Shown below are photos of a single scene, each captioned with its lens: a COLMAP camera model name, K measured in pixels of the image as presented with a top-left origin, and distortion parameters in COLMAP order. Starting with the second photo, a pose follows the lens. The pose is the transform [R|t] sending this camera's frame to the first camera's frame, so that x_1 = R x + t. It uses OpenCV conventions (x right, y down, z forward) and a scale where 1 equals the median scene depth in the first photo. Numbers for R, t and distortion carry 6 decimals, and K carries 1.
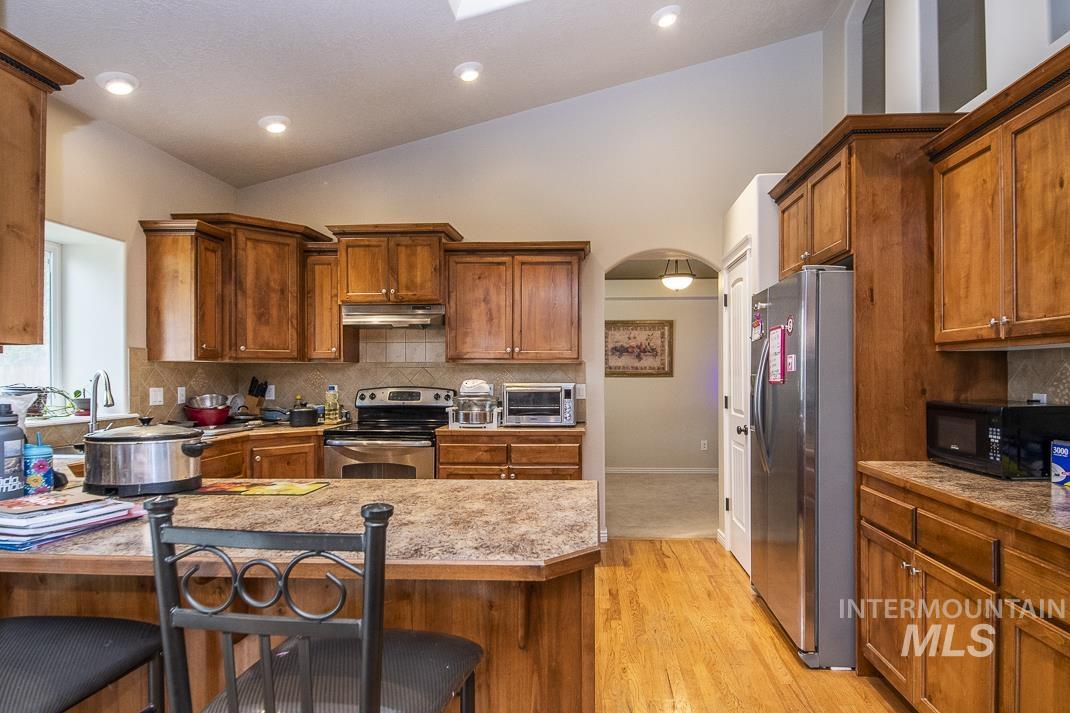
lens RADIAL K [[583.4, 0, 570.1], [0, 583.4, 373.4], [0, 0, 1]] dist [0.012018, -0.015551]
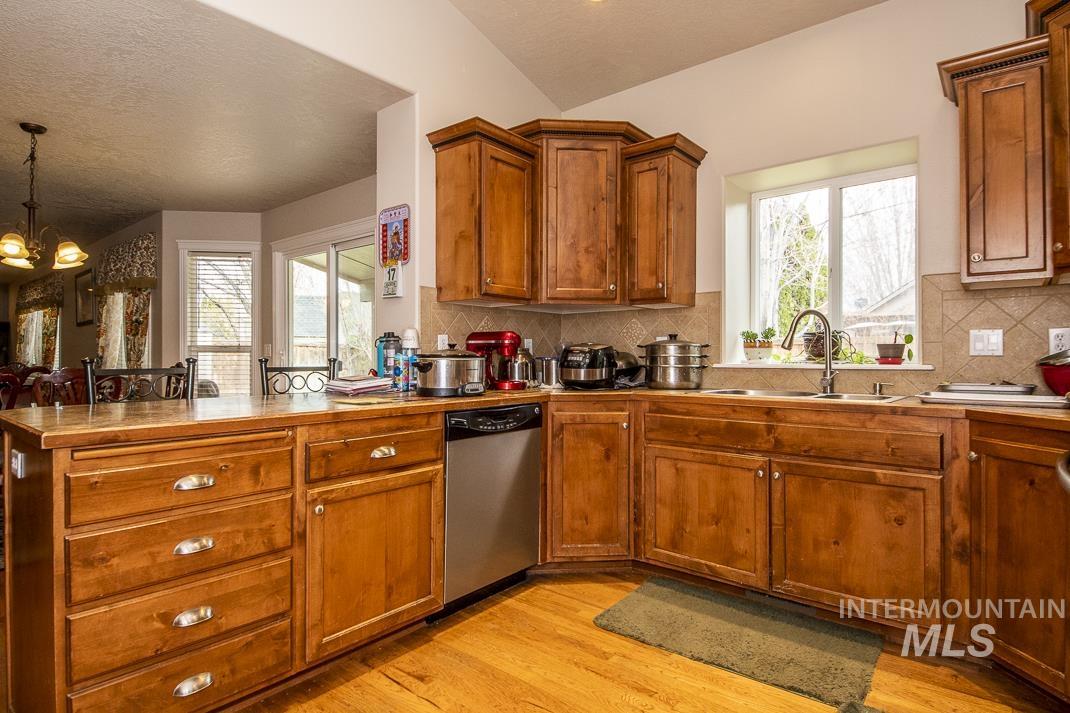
lens RADIAL K [[583.4, 0, 532.8], [0, 583.4, 352.4], [0, 0, 1]] dist [0.012018, -0.015551]
pose [[-0.619568, -0.000110, -0.784943, 0.117344], [0.001719, 0.999997, -0.001498, 0.046472], [0.784941, -0.002278, -0.619566, 0.914118]]
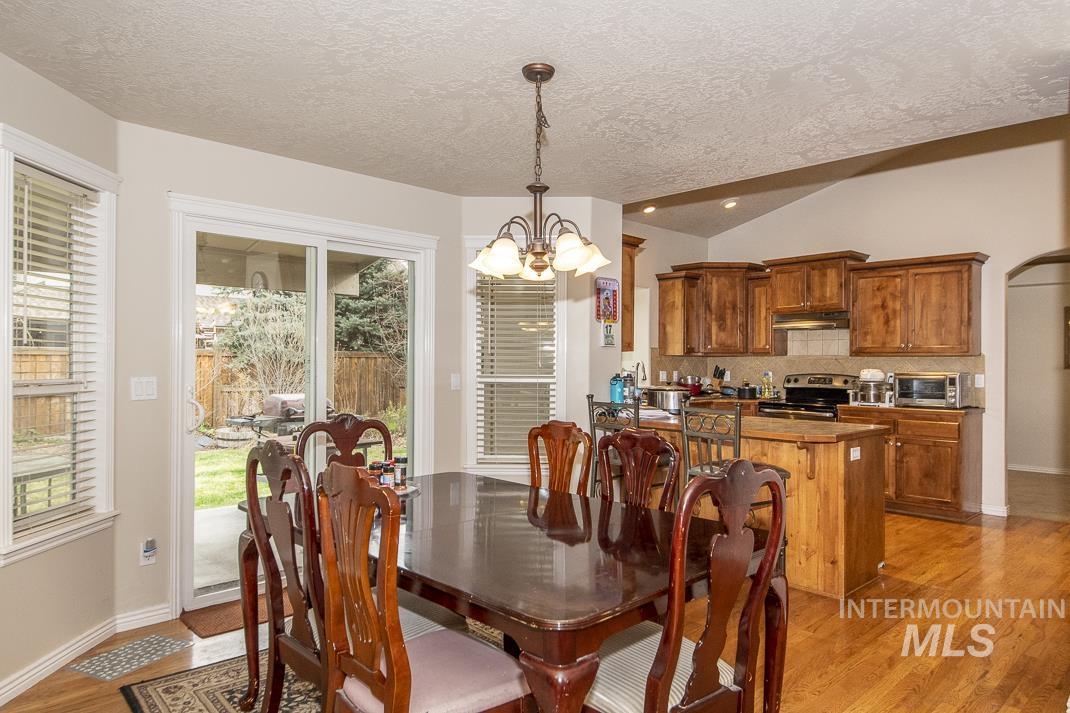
lens RADIAL K [[678.9, 0, 531.5], [0, 678.9, 360.7], [0, 0, 1]] dist [0.021754, -0.002717]
pose [[0.715818, 0.004204, -0.698274, 0.350717], [-0.007455, 0.999971, -0.001622, 0.000522], [0.698247, 0.006367, 0.715829, -0.602418]]
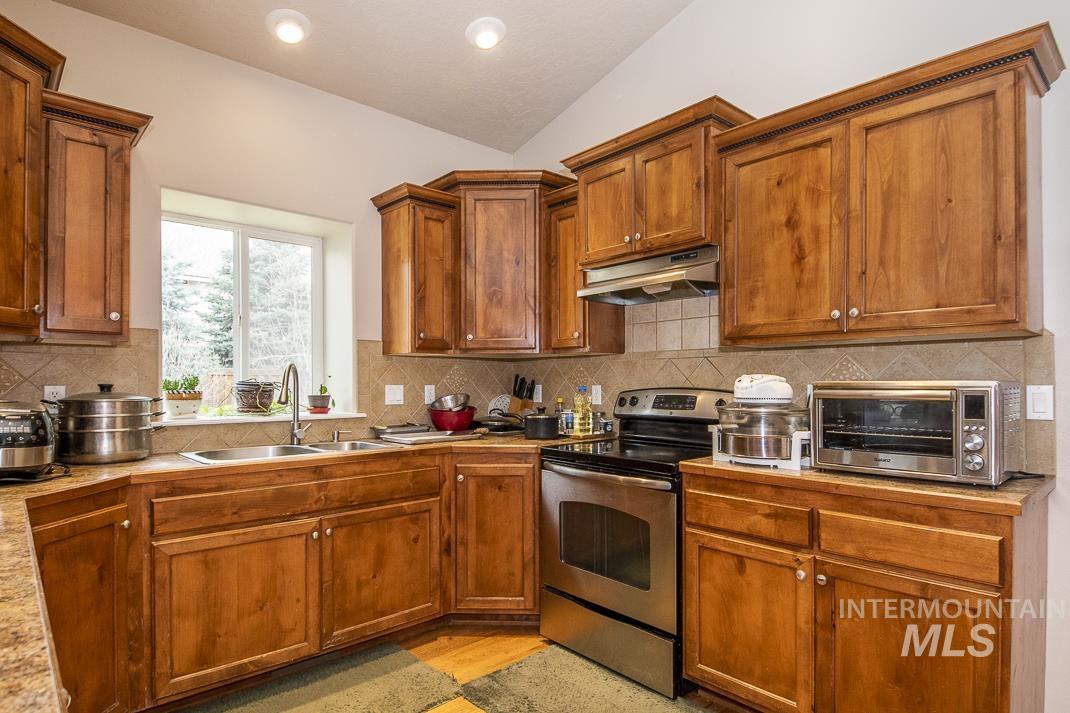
lens RADIAL K [[583.4, 0, 531.8], [0, 583.4, 381.8], [0, 0, 1]] dist [0.012018, -0.015551]
pose [[0.698671, 0.000550, -0.715443, 0.069645], [-0.001427, 0.999999, -0.000625, 0.018070], [0.715442, 0.001458, 0.698671, 0.479347]]
